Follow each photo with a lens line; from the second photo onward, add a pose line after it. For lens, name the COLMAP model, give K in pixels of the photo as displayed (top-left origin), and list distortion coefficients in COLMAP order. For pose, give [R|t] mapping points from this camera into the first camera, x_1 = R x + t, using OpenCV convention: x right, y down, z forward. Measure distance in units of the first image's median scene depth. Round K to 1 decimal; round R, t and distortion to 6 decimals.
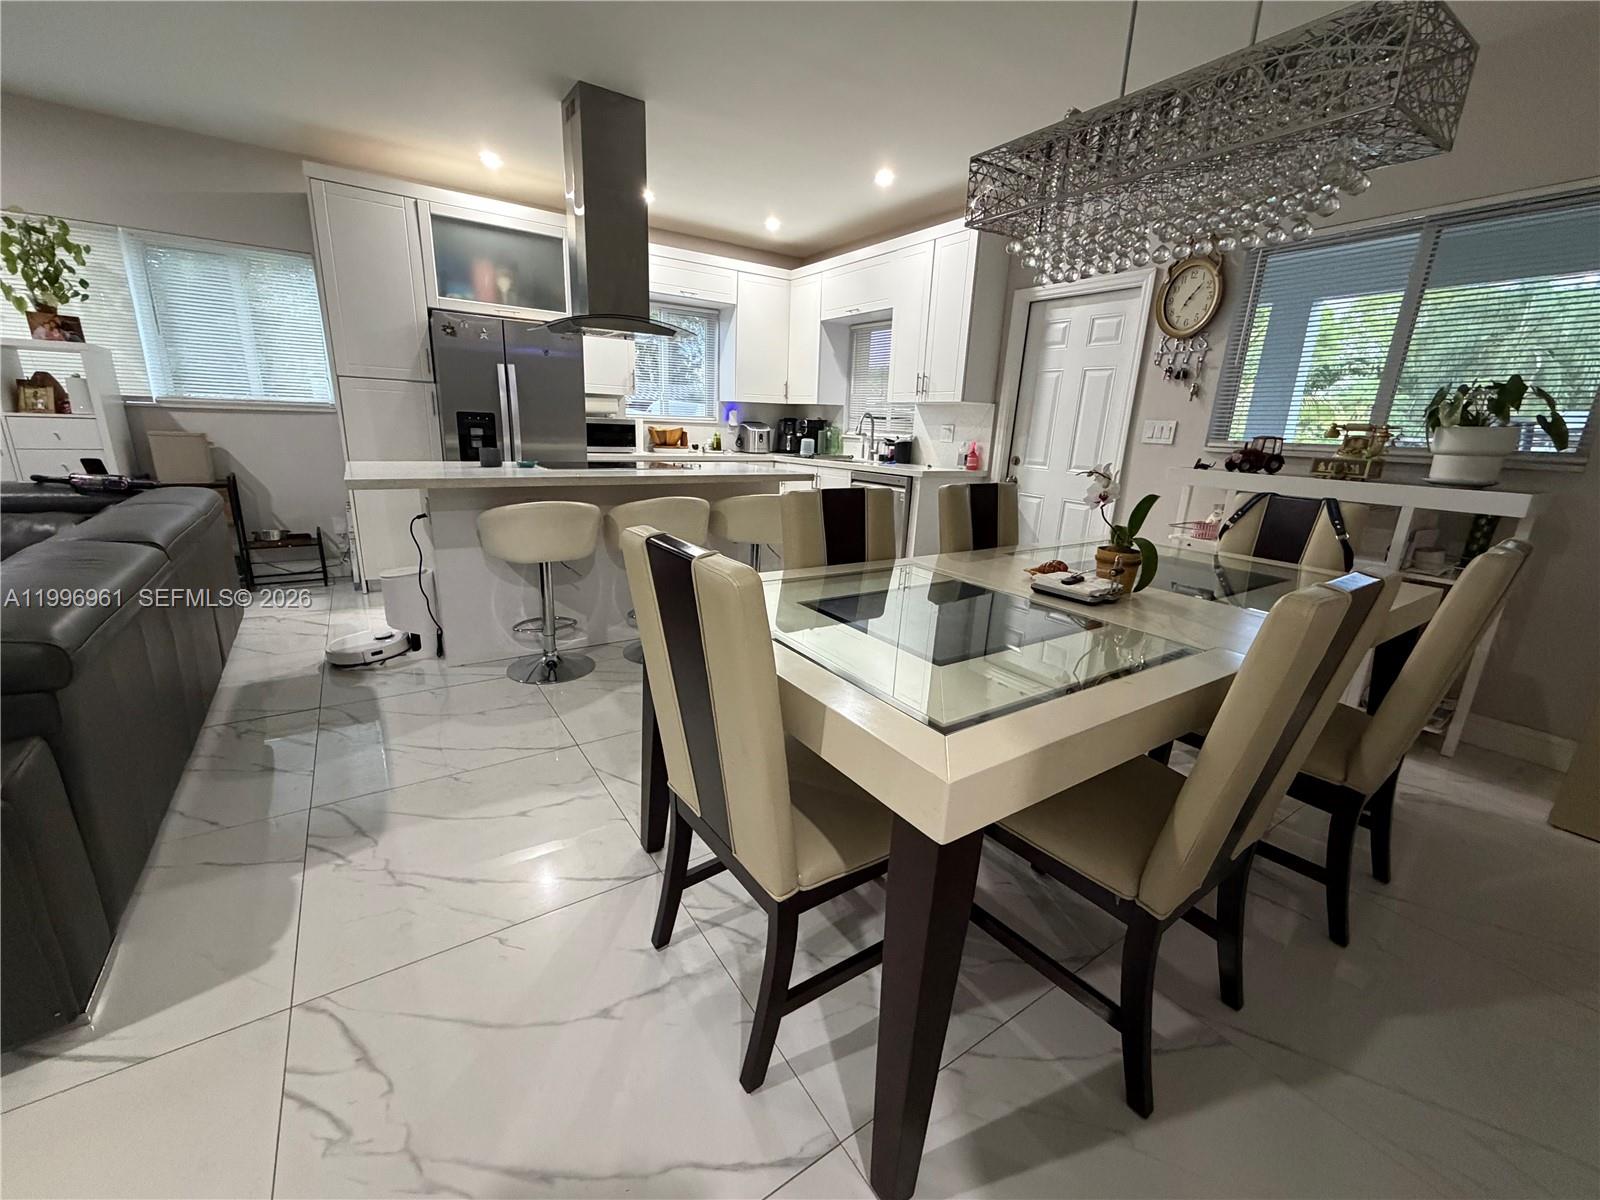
lens RADIAL K [[640.9, 0, 793.2], [0, 640.9, 601.7], [0, 0, 1]] dist [0.000940, 0.000018]
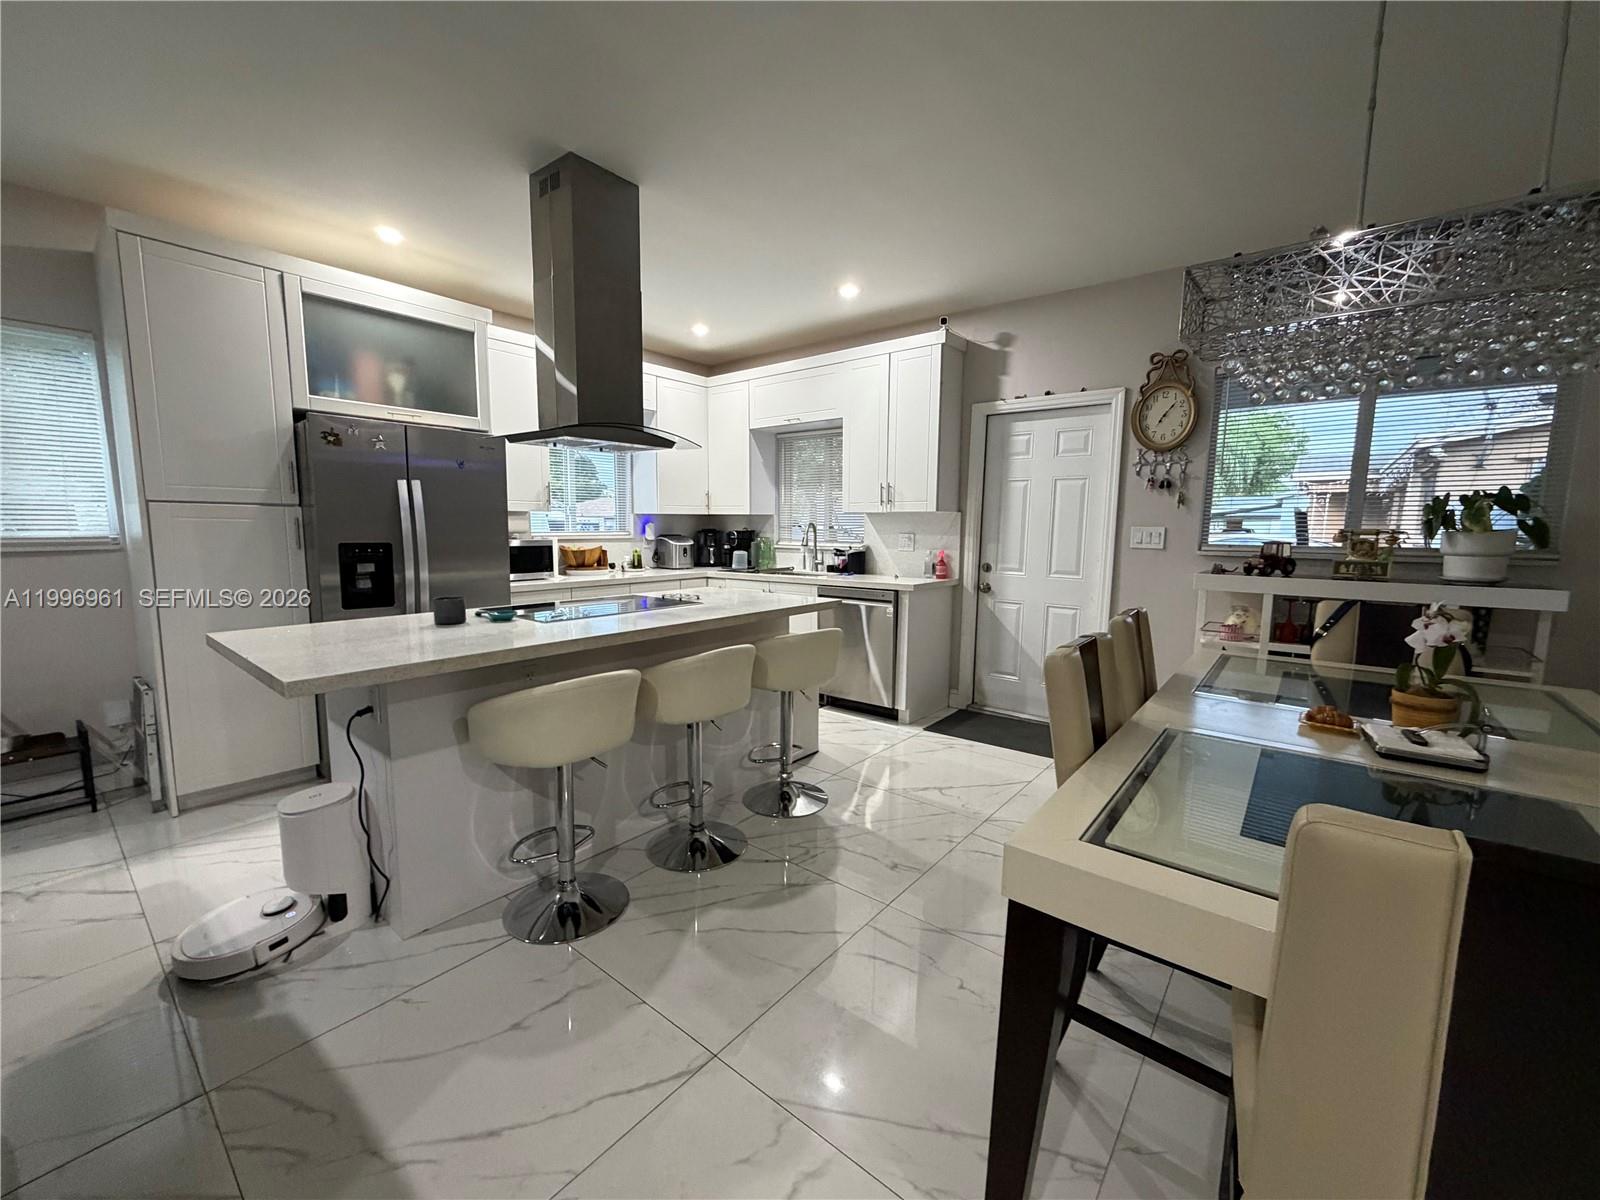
lens RADIAL K [[640.9, 0, 793.2], [0, 640.9, 601.7], [0, 0, 1]] dist [0.000940, 0.000018]
pose [[0.955823, -0.066196, 0.286394, -0.240879], [0.106861, 0.985901, -0.128763, -0.079780], [-0.273832, 0.153678, 0.949420, 0.168947]]
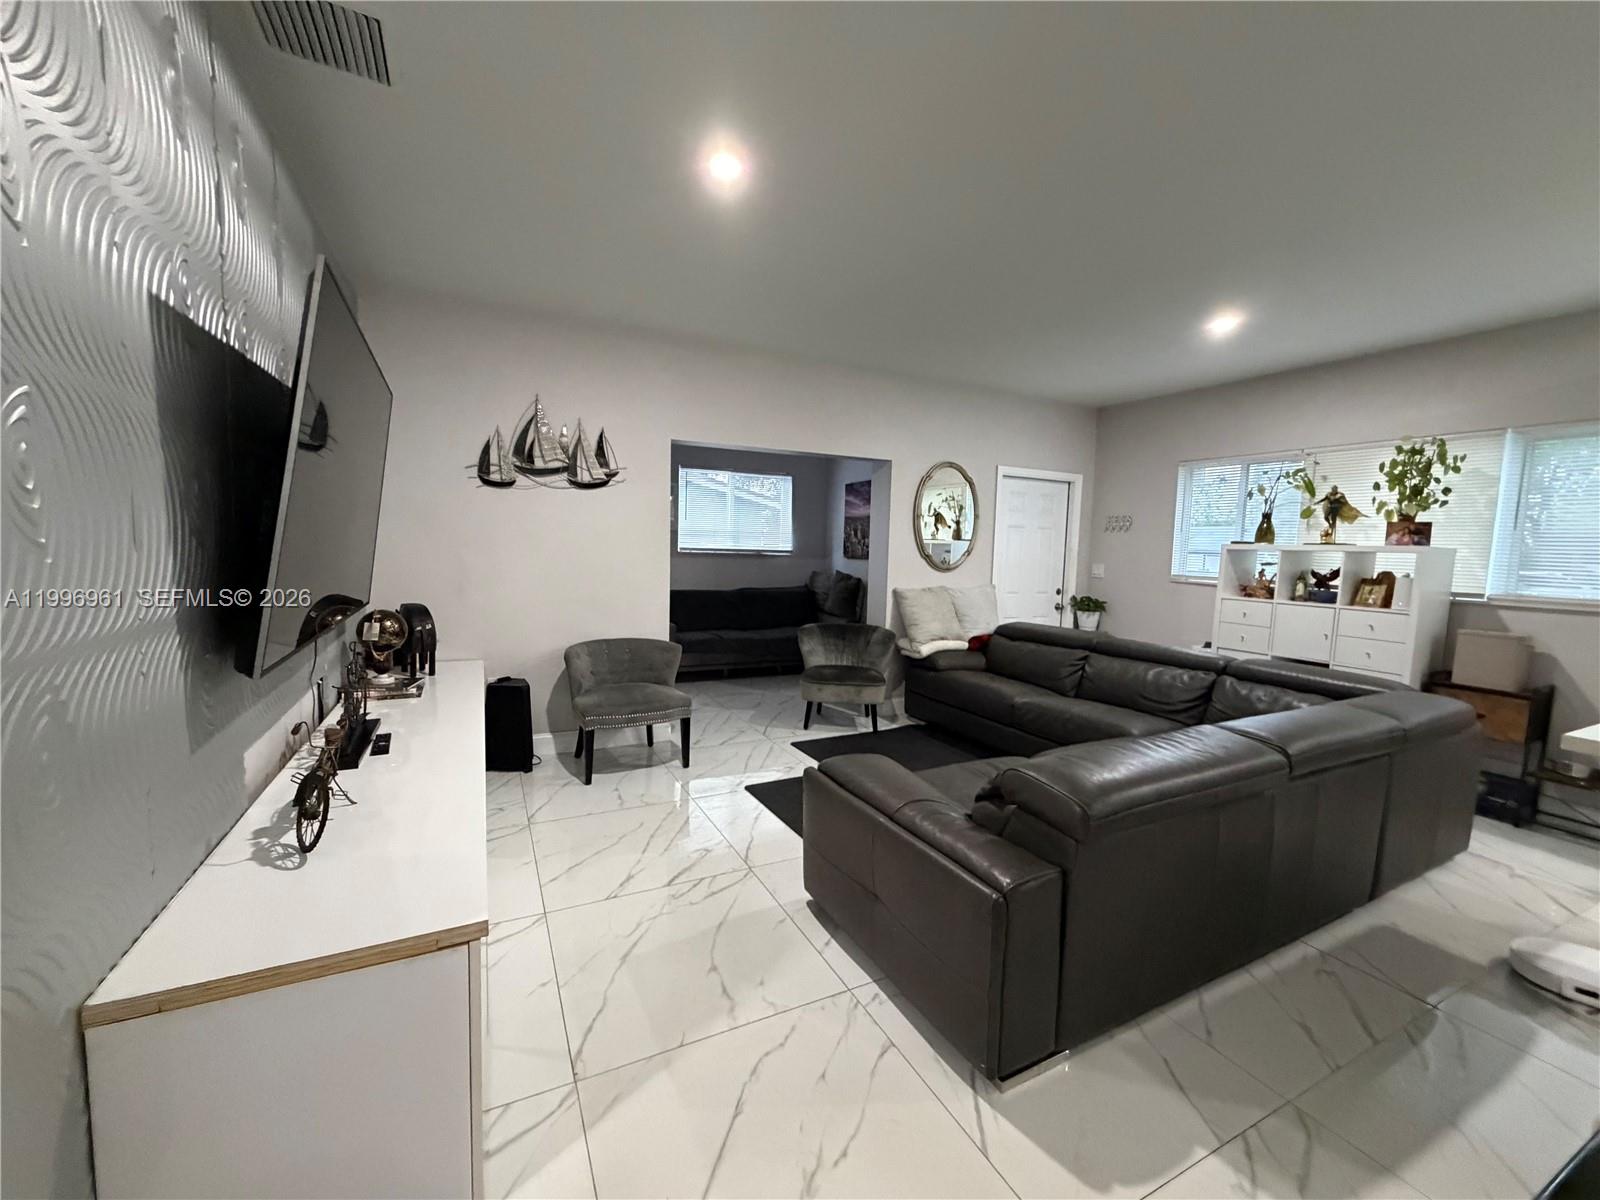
lens RADIAL K [[640.9, 0, 793.2], [0, 640.9, 601.7], [0, 0, 1]] dist [0.000940, 0.000018]
pose [[-0.121460, 0.045299, -0.991562, 0.052566], [-0.300143, 0.950517, 0.080190, -0.076870], [0.946130, 0.307351, -0.101854, 0.134775]]
